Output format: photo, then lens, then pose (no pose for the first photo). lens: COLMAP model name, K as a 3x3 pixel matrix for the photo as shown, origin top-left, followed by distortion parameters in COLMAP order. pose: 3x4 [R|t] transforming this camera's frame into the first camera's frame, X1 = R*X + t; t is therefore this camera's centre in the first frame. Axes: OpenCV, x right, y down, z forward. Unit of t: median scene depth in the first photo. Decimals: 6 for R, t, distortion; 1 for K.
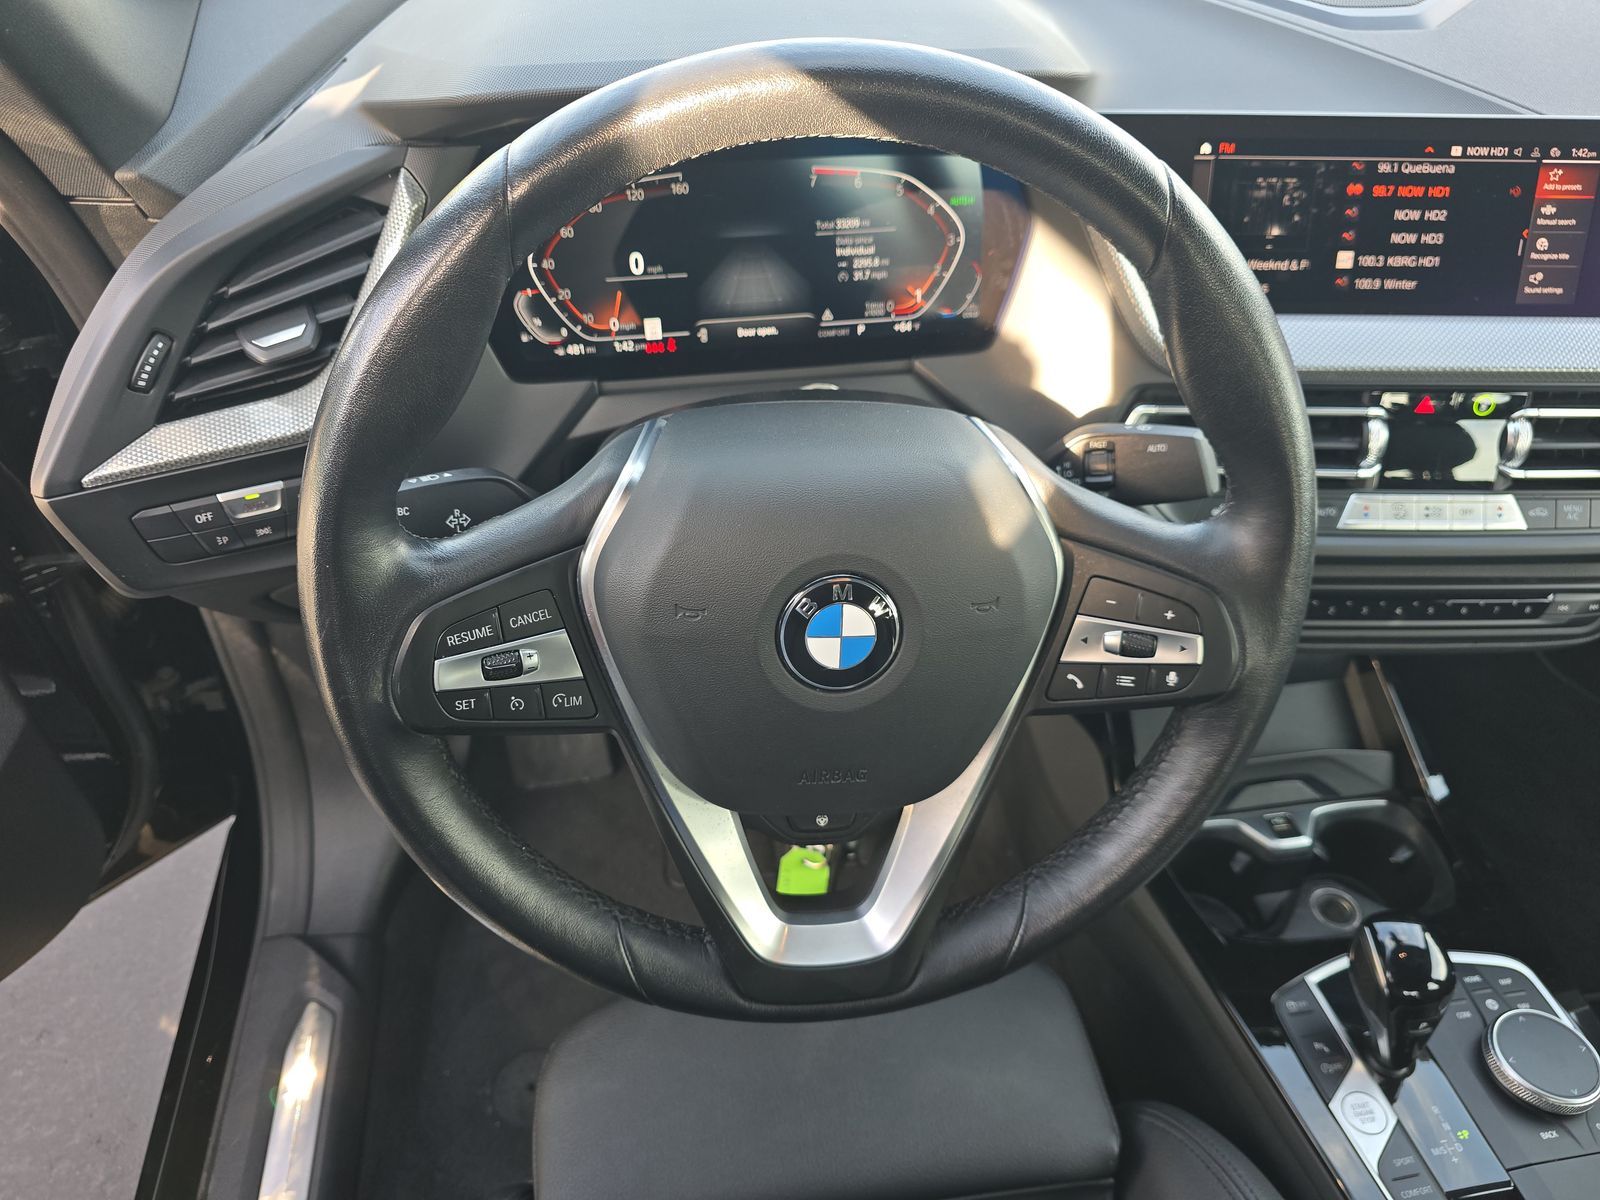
lens RADIAL K [[1100.7, 0, 805.7], [0, 1100.7, 597.3], [0, 0, 1]] dist [0.036311, -0.027049]
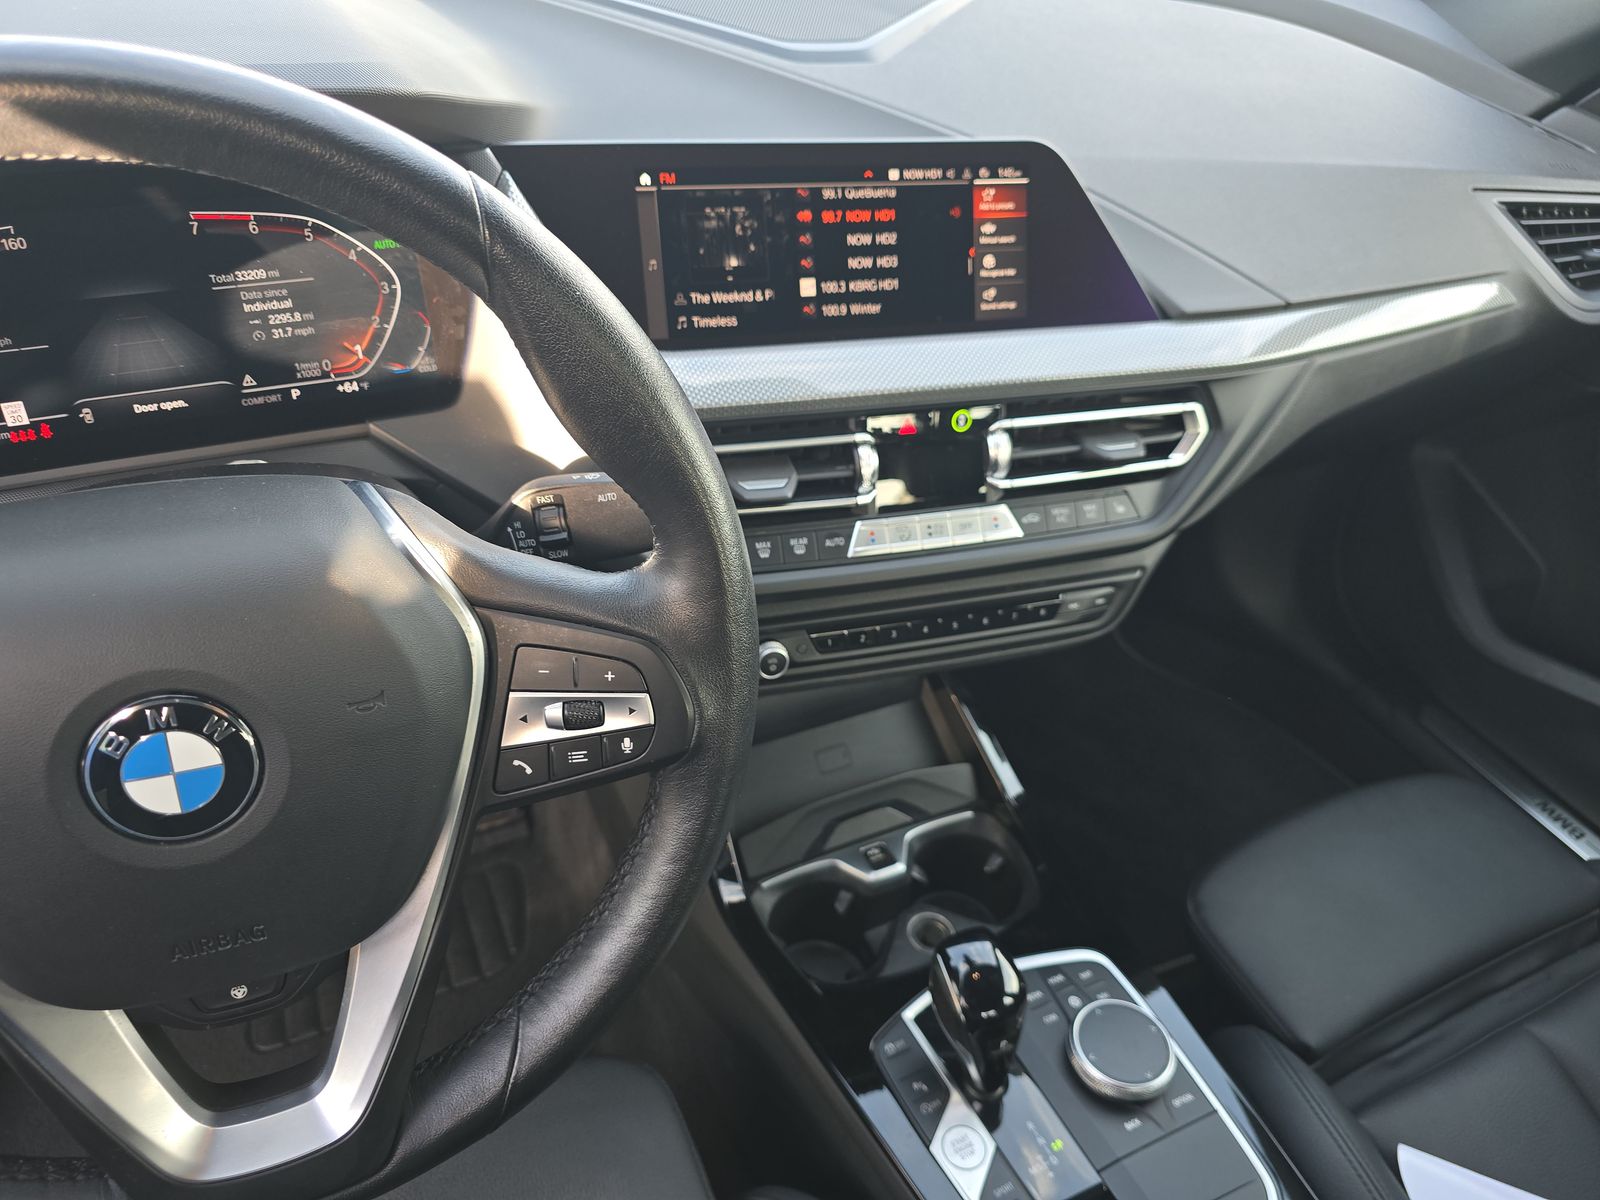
lens RADIAL K [[1106.1, 0, 768.1], [0, 1106.1, 602.7], [0, 0, 1]] dist [0.053042, -0.052726]
pose [[0.961999, -0.126880, 0.241783, 0.177668], [0.138262, 0.989922, -0.030632, -0.001372], [-0.235460, 0.062898, 0.969847, 0.069673]]
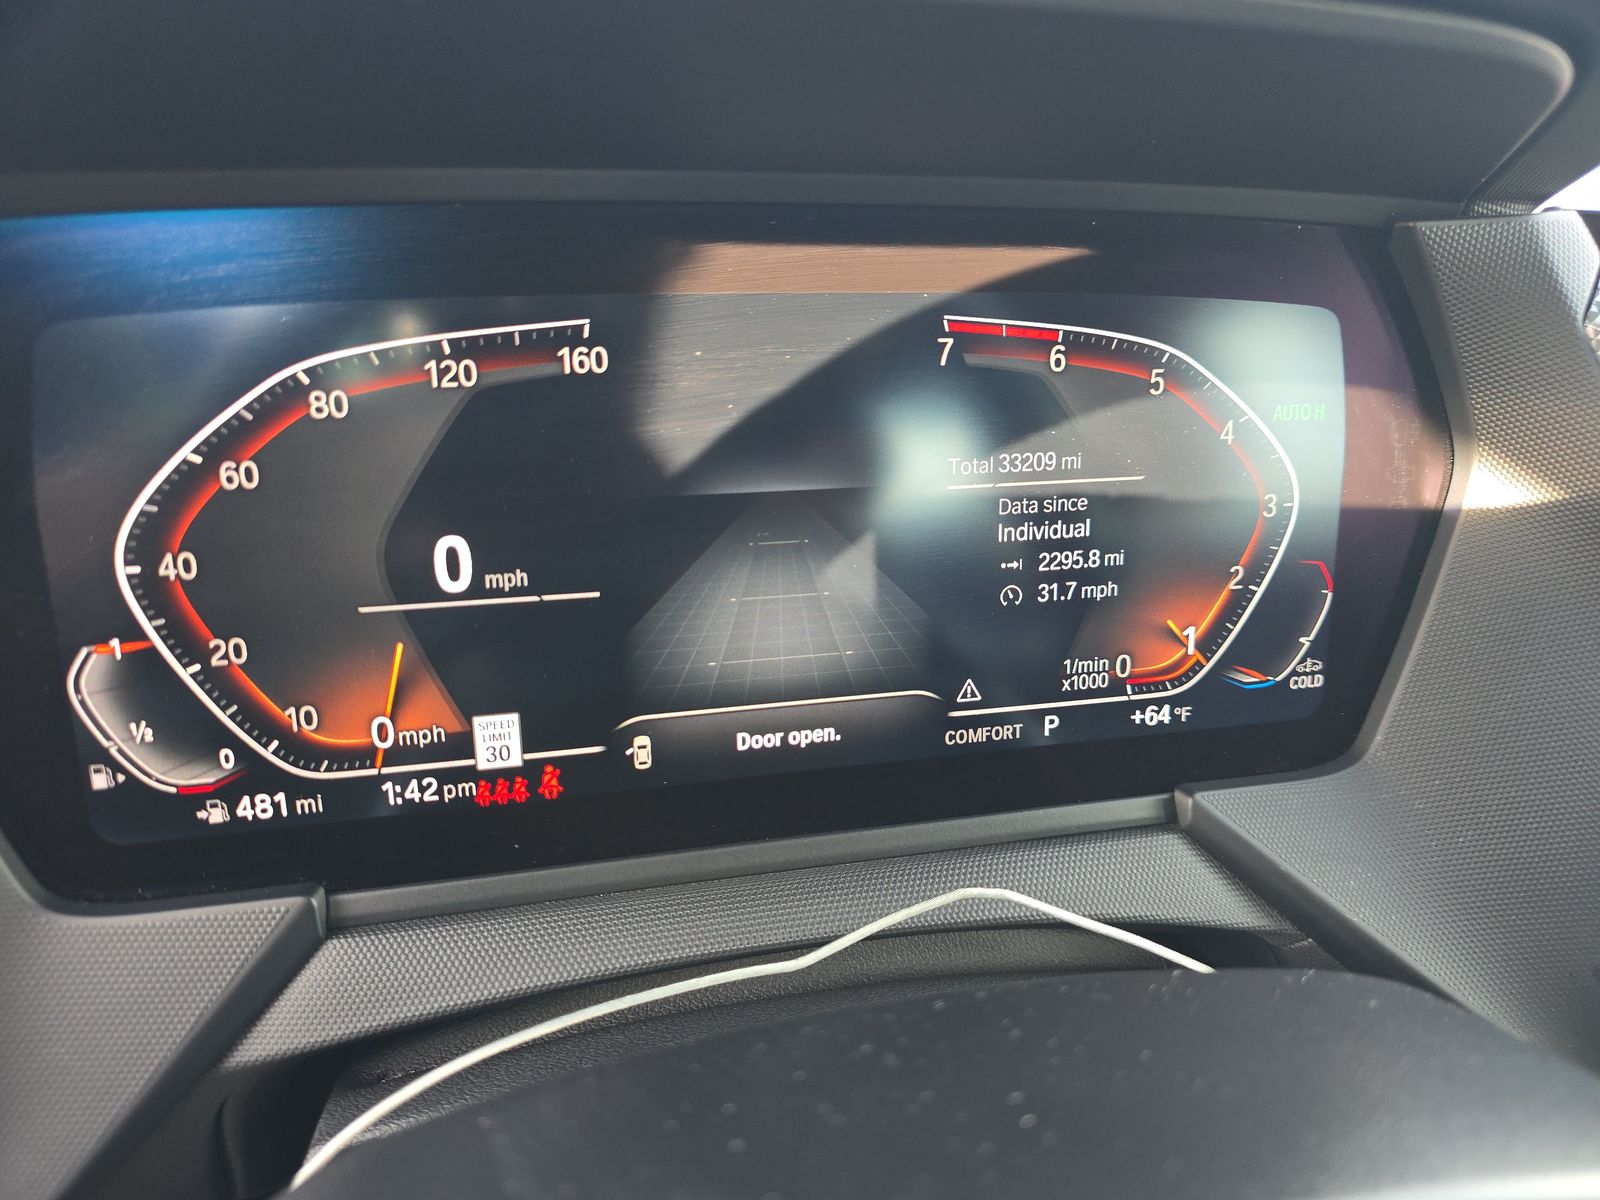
lens RADIAL K [[1100.7, 0, 805.7], [0, 1100.7, 597.3], [0, 0, 1]] dist [0.036311, -0.027049]
pose [[0.997433, -0.006696, 0.071299, -0.063959], [0.026146, 0.960937, -0.275531, -0.184346], [-0.066669, 0.276688, 0.958644, 0.631930]]
